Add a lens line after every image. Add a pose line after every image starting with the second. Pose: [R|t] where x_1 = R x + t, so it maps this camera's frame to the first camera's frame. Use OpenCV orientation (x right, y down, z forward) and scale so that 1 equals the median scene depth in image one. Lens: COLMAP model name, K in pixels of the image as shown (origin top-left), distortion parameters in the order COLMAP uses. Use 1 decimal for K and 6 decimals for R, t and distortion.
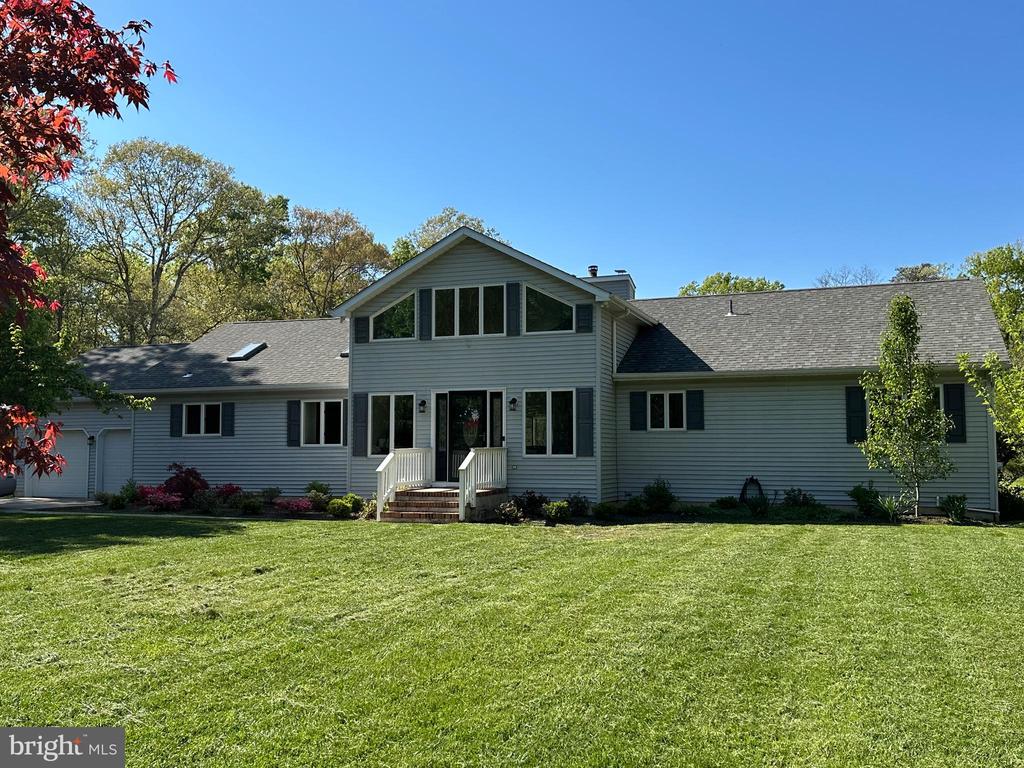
lens RADIAL K [[978.3, 0, 512.0], [0, 978.3, 384.0], [0, 0, 1]] dist [0.141126, -0.277489]
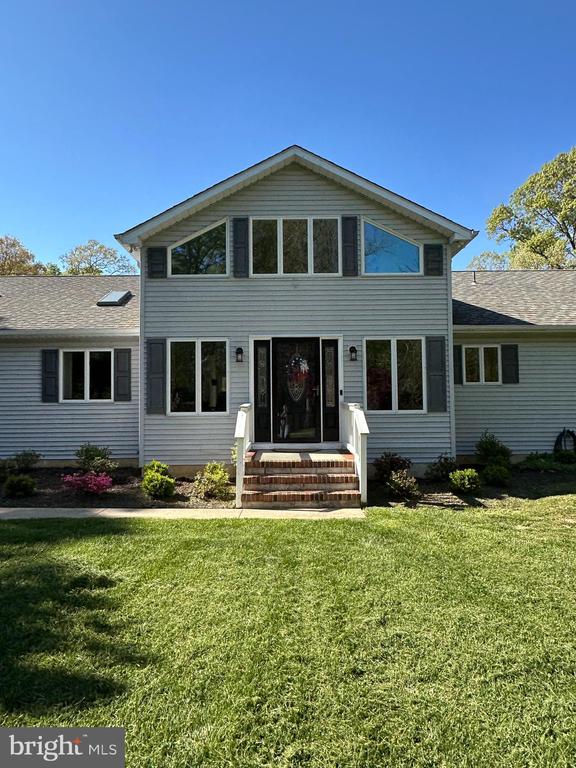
lens RADIAL K [[518.1, 0, 288.0], [0, 518.1, 384.0], [0, 0, 1]] dist [-0.004920, 0.003021]
pose [[0.938228, 0.004486, 0.345989, -0.207152], [-0.016661, 0.999342, 0.032222, 0.032892], [-0.345617, -0.035997, 0.937685, 0.564099]]
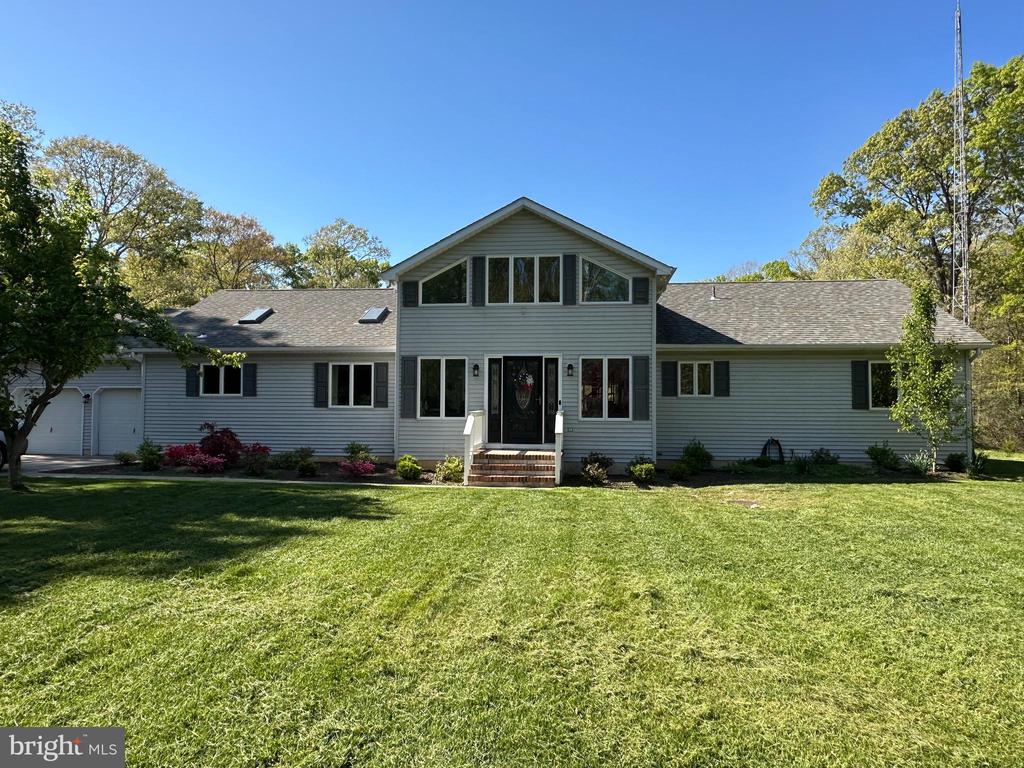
lens RADIAL K [[690.8, 0, 508.5], [0, 690.8, 388.7], [0, 0, 1]] dist [-0.004920, 0.003021]
pose [[0.970760, 0.015691, 0.239539, -0.232105], [-0.024262, 0.999165, 0.032878, 0.017382], [-0.238823, -0.037728, 0.970330, 0.286616]]
